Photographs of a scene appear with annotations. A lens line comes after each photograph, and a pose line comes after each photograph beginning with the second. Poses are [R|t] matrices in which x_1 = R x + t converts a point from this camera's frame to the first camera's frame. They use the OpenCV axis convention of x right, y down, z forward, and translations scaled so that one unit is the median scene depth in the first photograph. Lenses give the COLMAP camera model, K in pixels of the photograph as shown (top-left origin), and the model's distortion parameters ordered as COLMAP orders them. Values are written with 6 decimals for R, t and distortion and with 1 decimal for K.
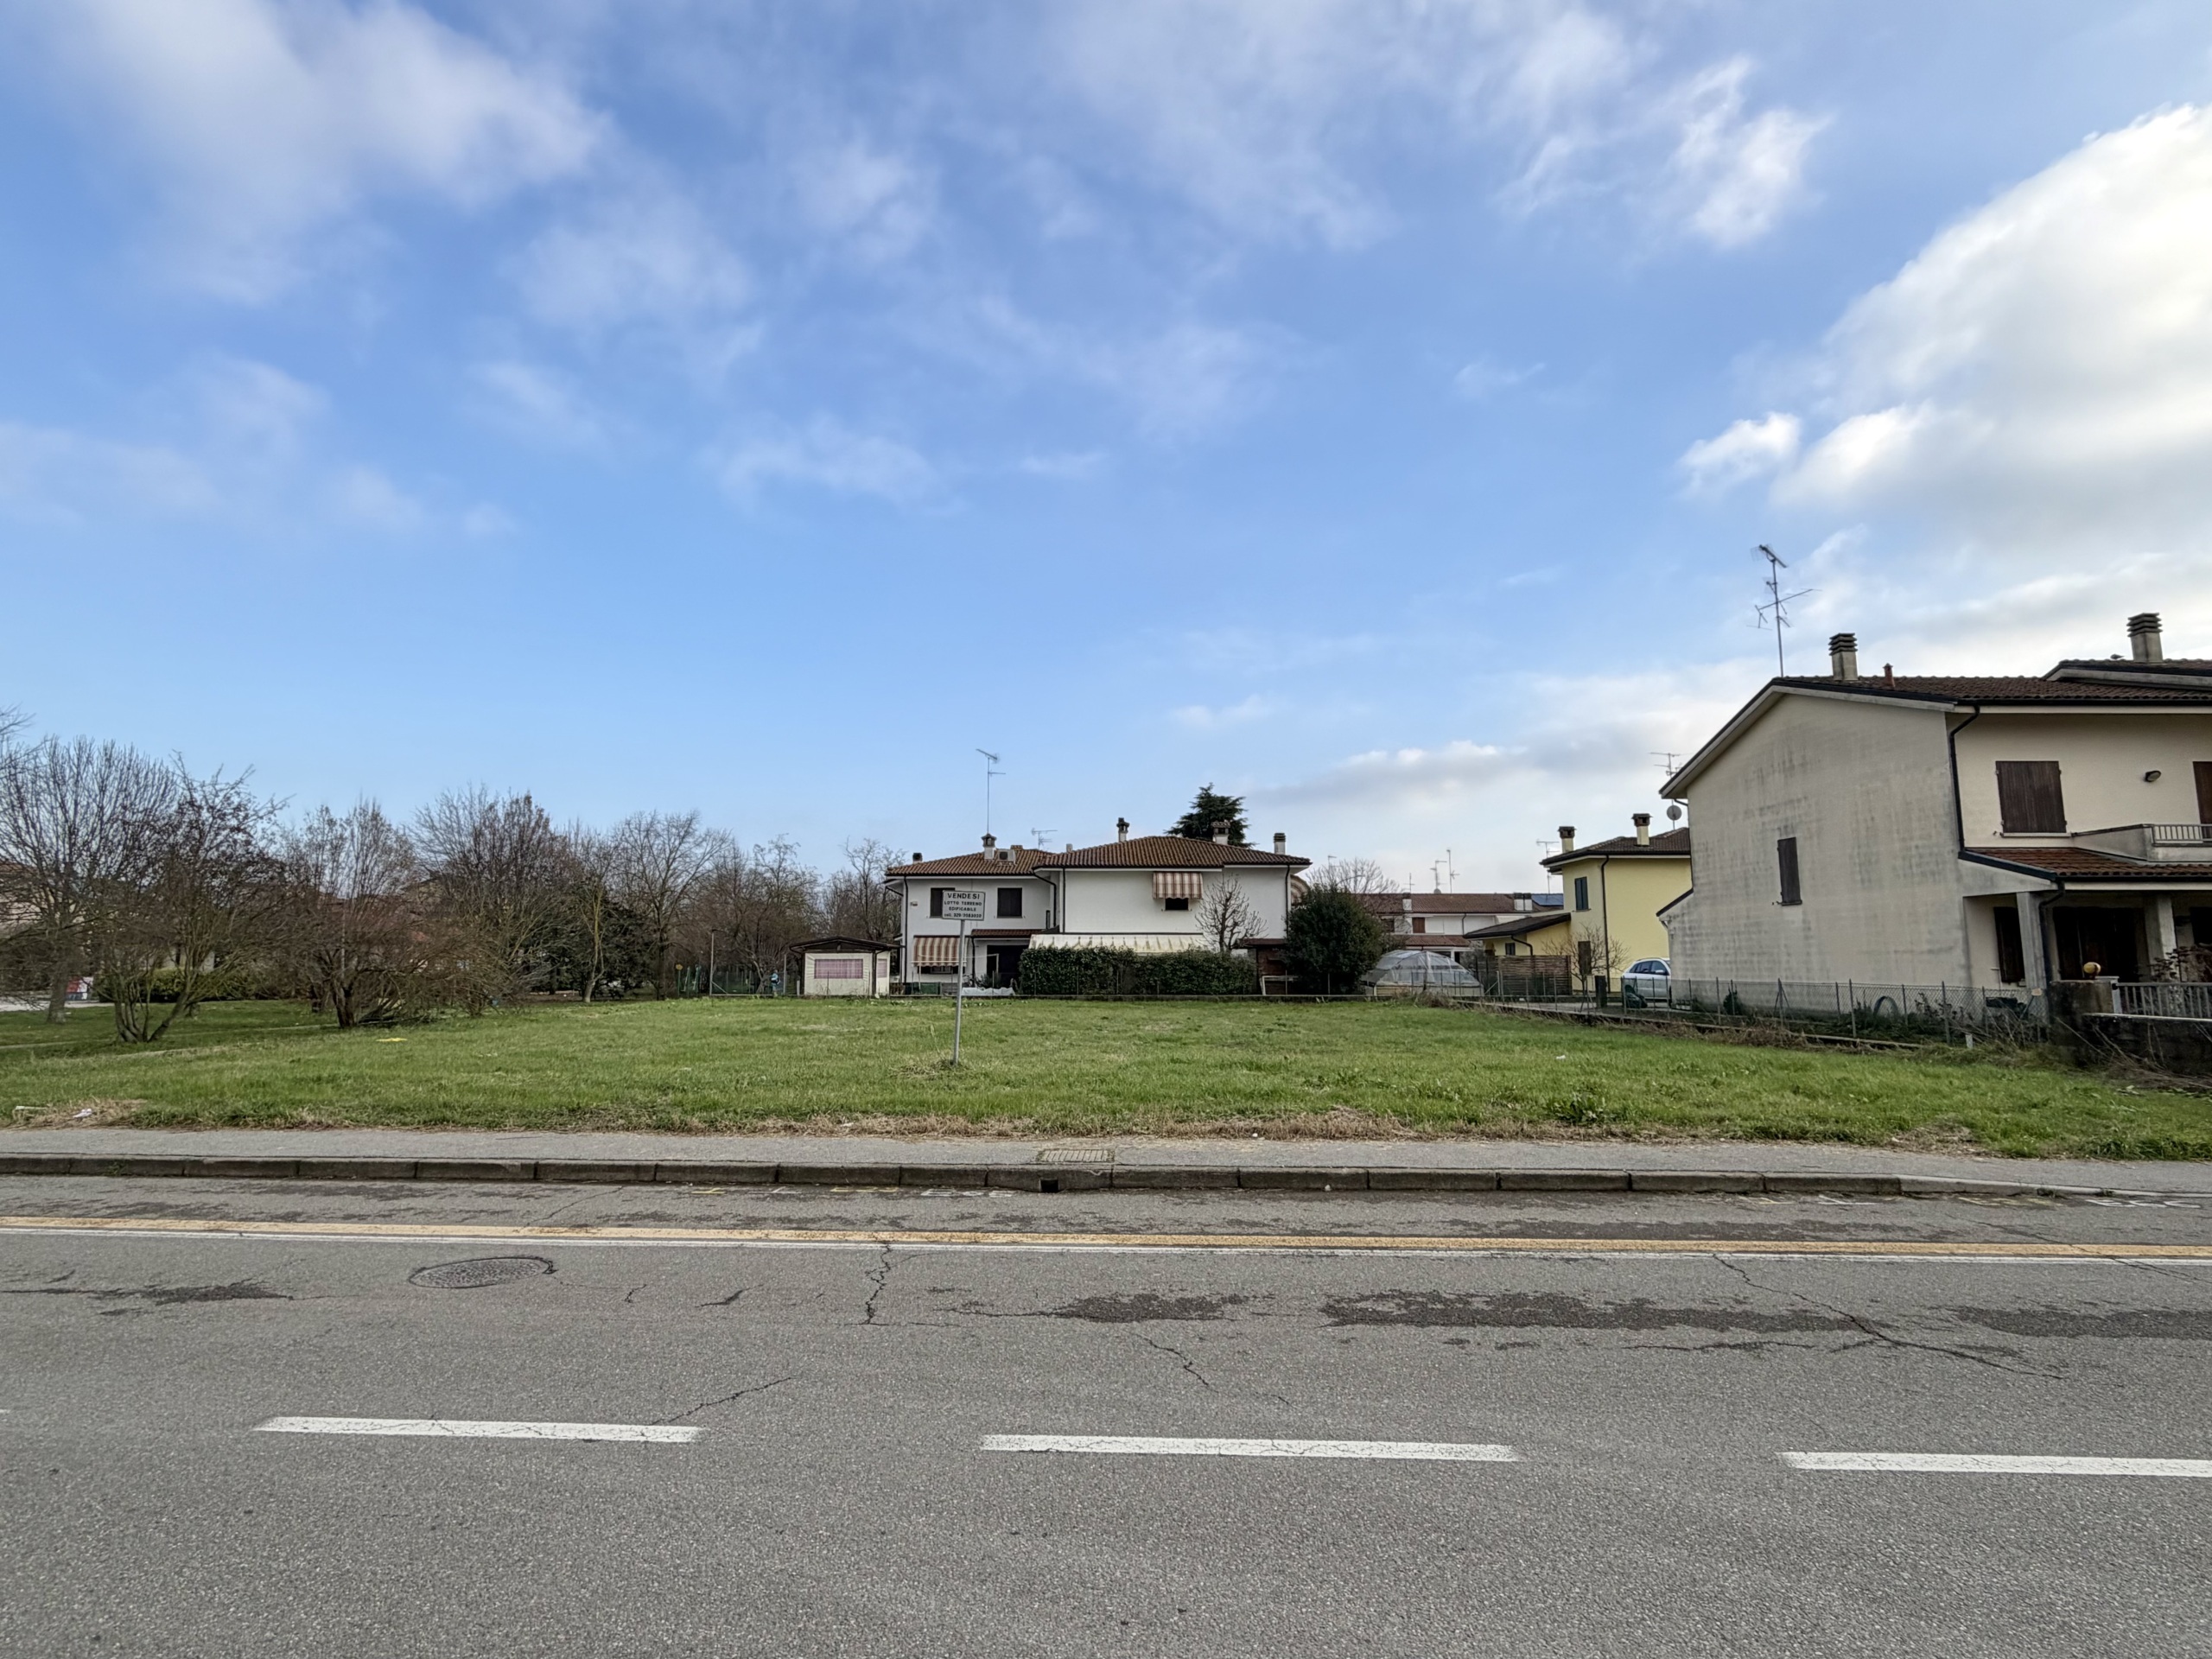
lens RADIAL K [[1048.9, 0, 1111.9], [0, 1048.9, 835.9], [0, 0, 1]] dist [0.004152, 0.000367]
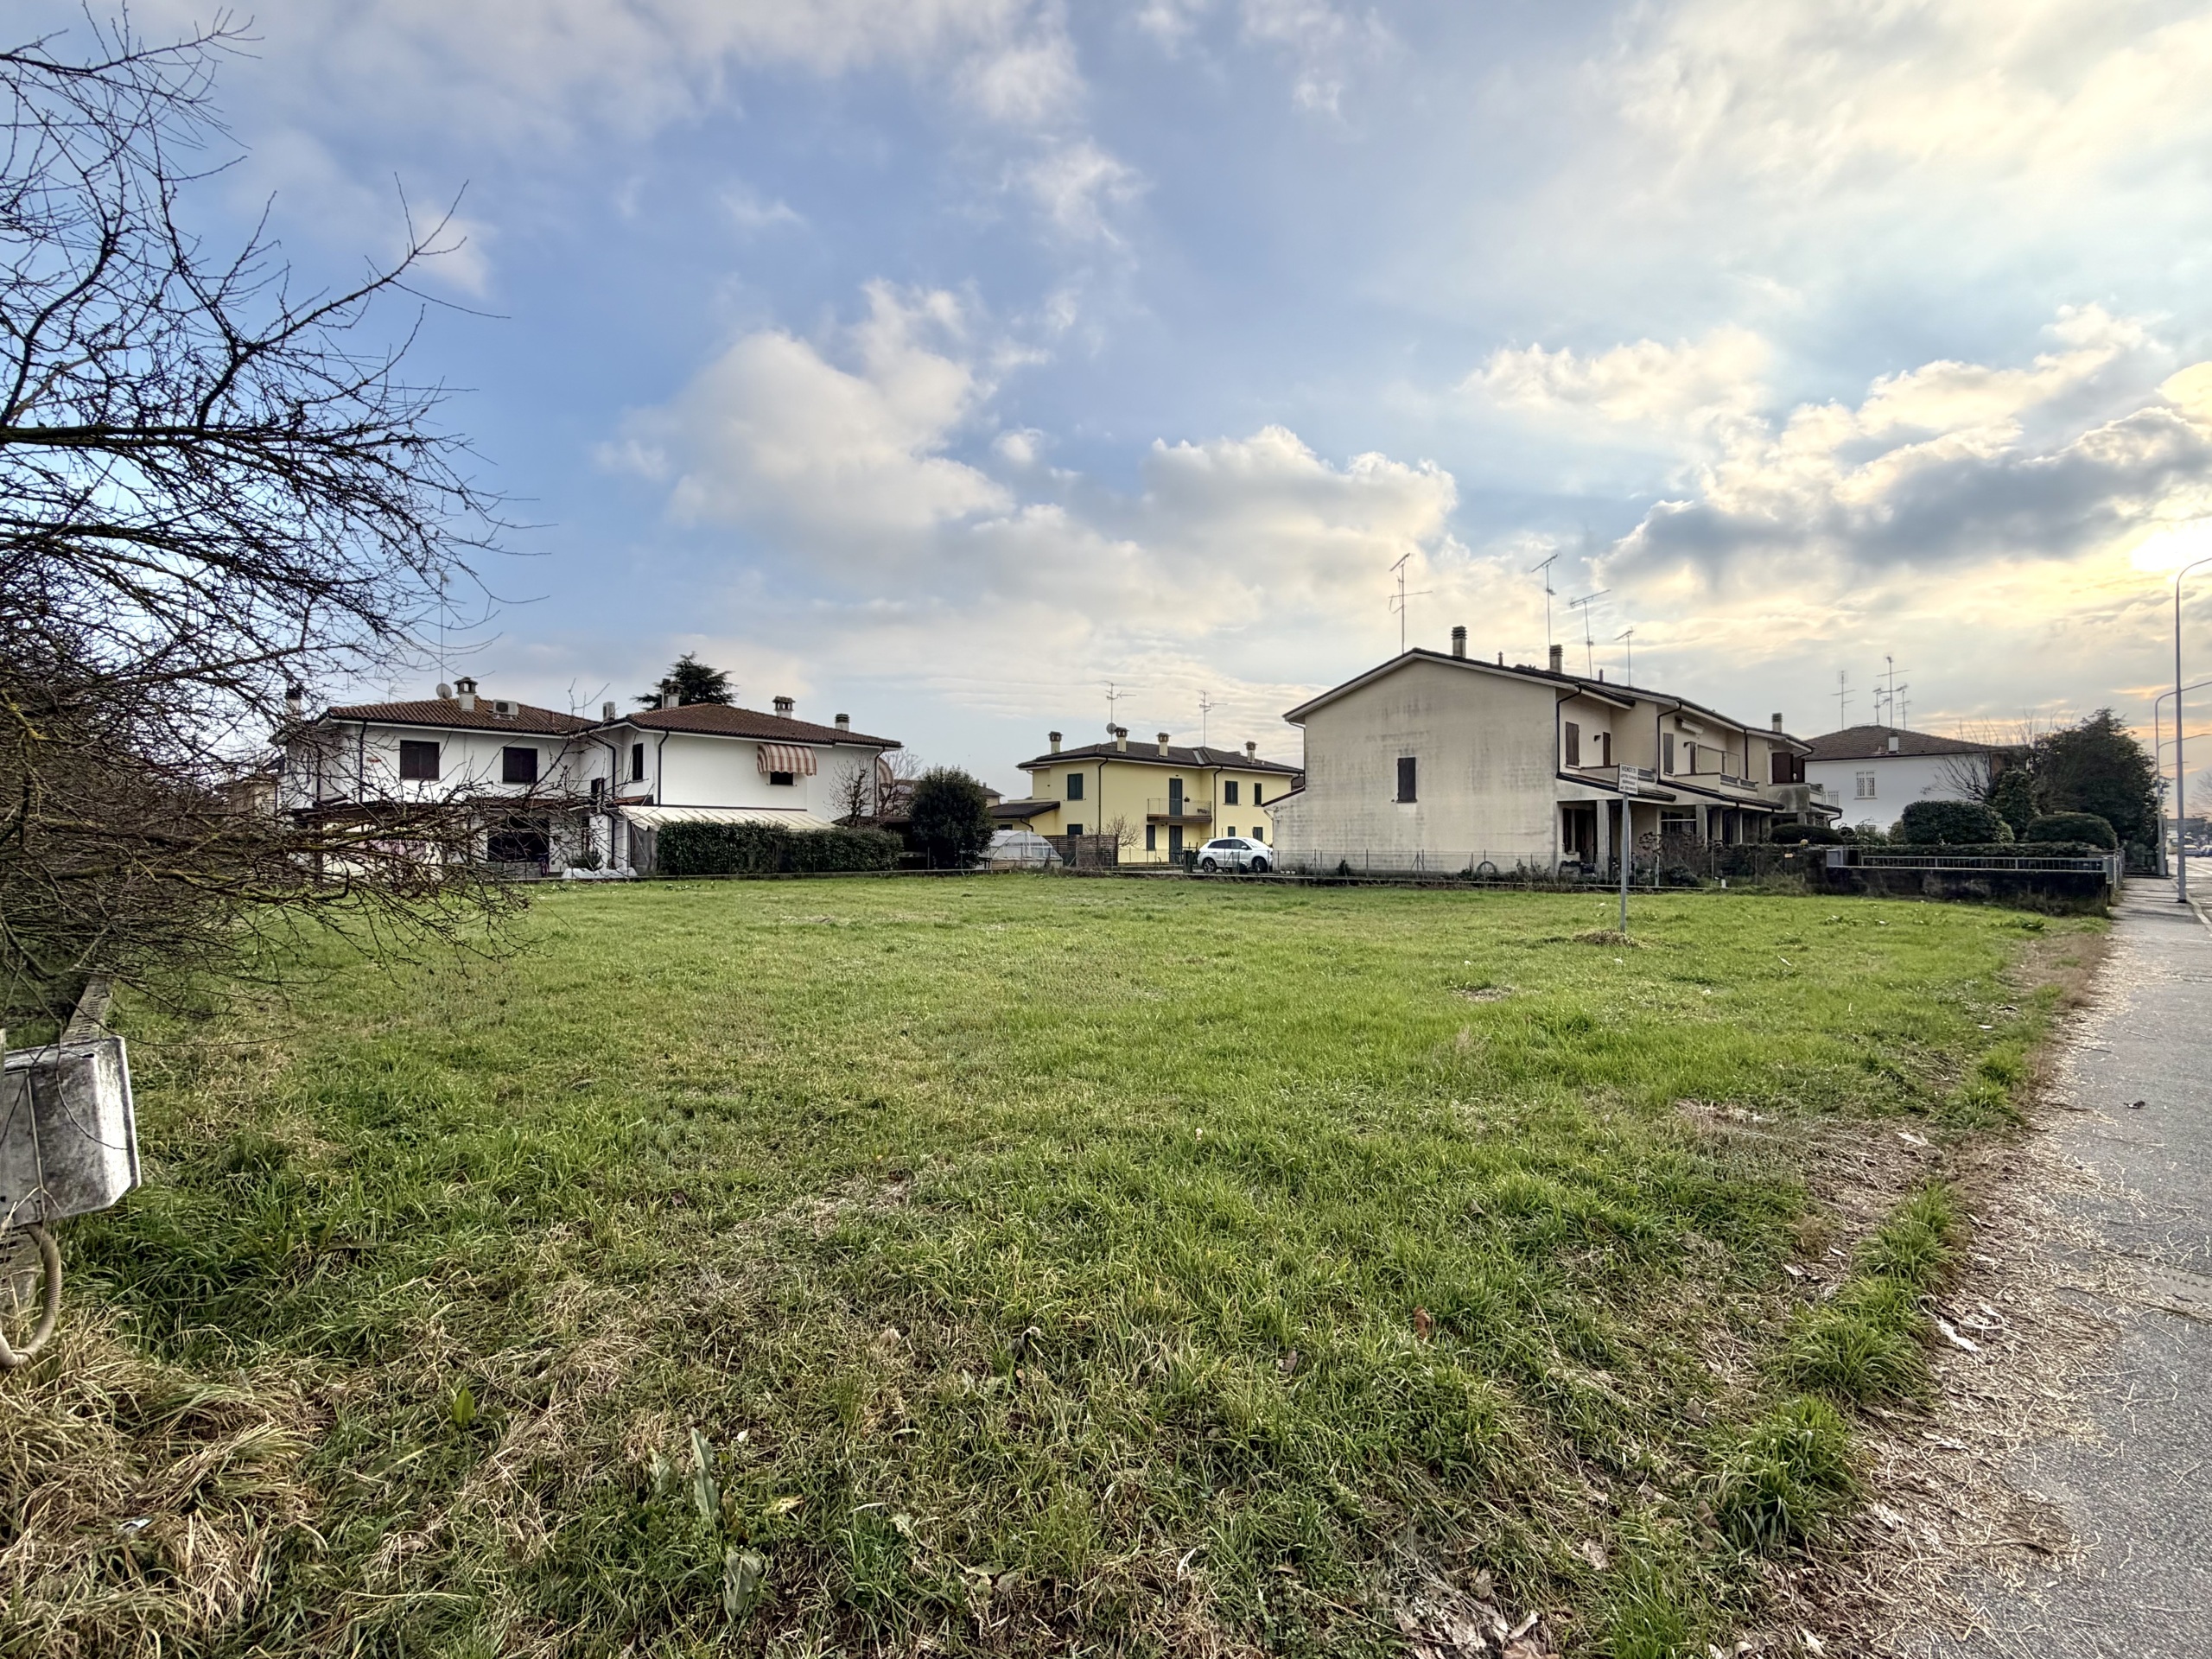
lens RADIAL K [[915.4, 0, 1095.7], [0, 915.4, 825.7], [0, 0, 1]] dist [0.000535, -0.000021]
pose [[0.718363, 0.015394, 0.695498, -0.518173], [-0.086867, 0.993915, 0.067724, 0.043523], [-0.690223, -0.109066, 0.715330, 0.329057]]
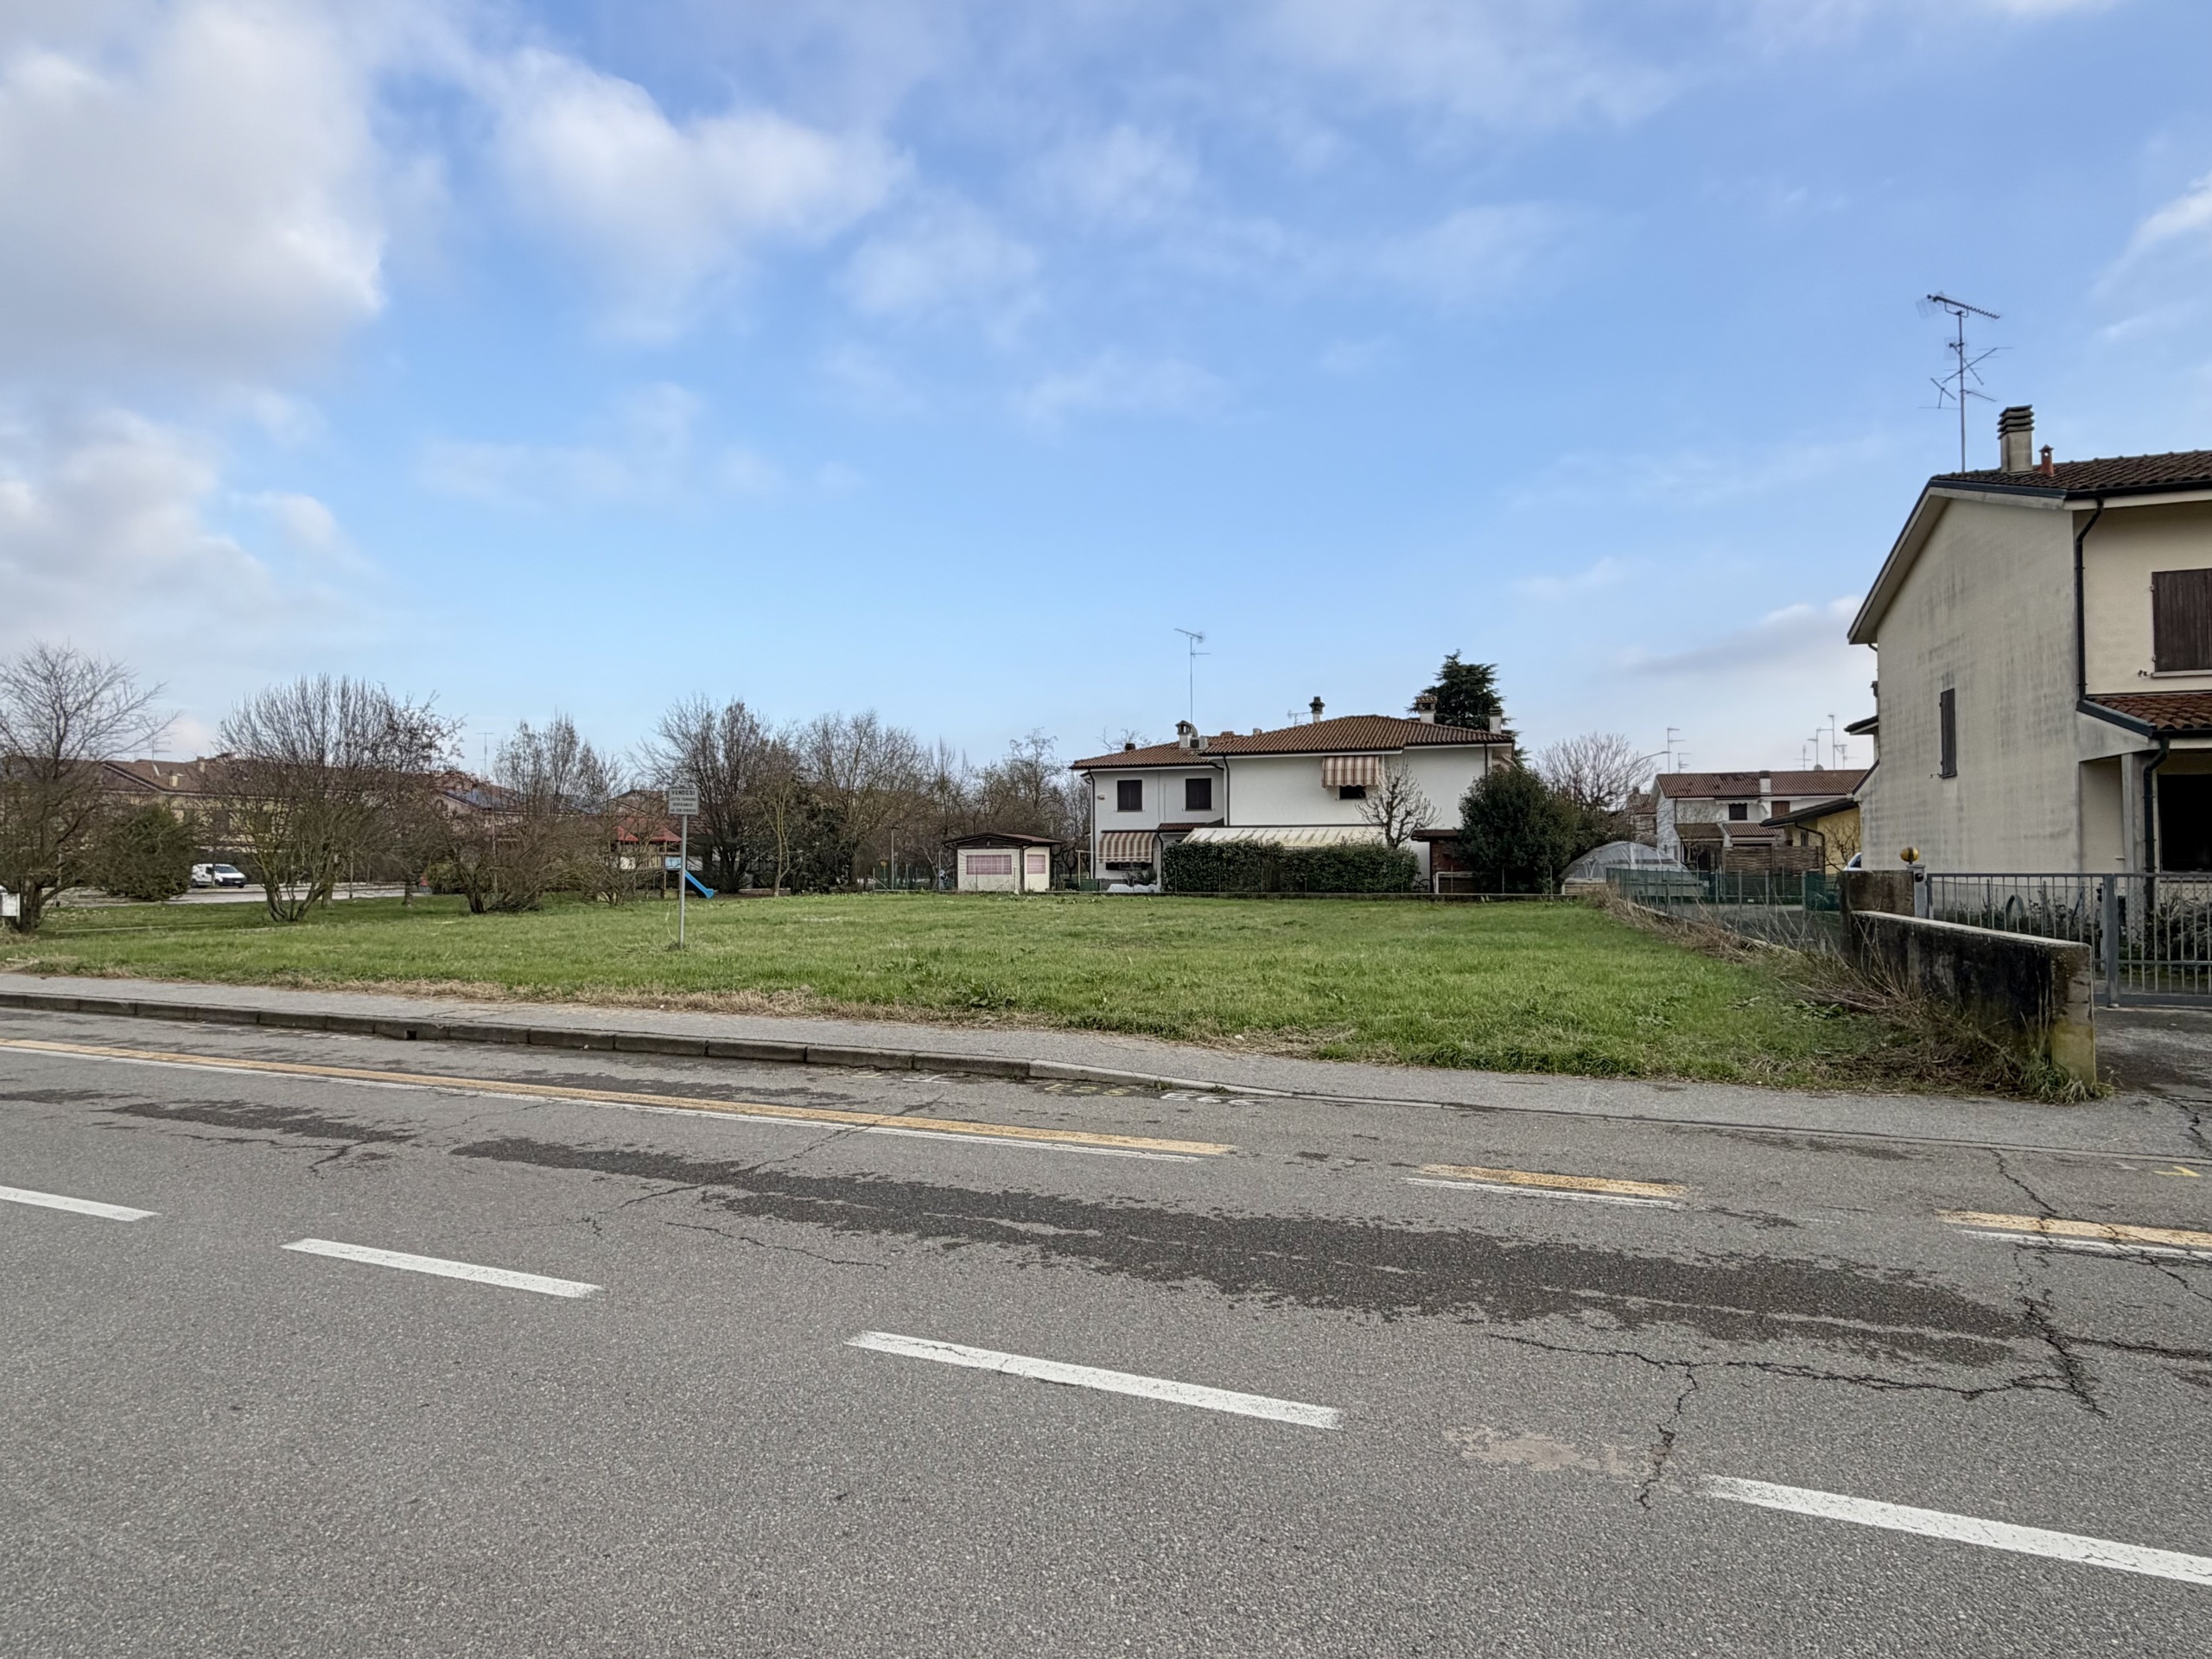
lens RADIAL K [[1160.9, 0, 1111.7], [0, 1160.9, 830.1], [0, 0, 1]] dist [0.001975, -0.000422]
pose [[0.948040, -0.011177, -0.317955, 0.301411], [0.041063, 0.995322, 0.087450, 0.004216], [0.315490, -0.095962, 0.944064, 0.004835]]
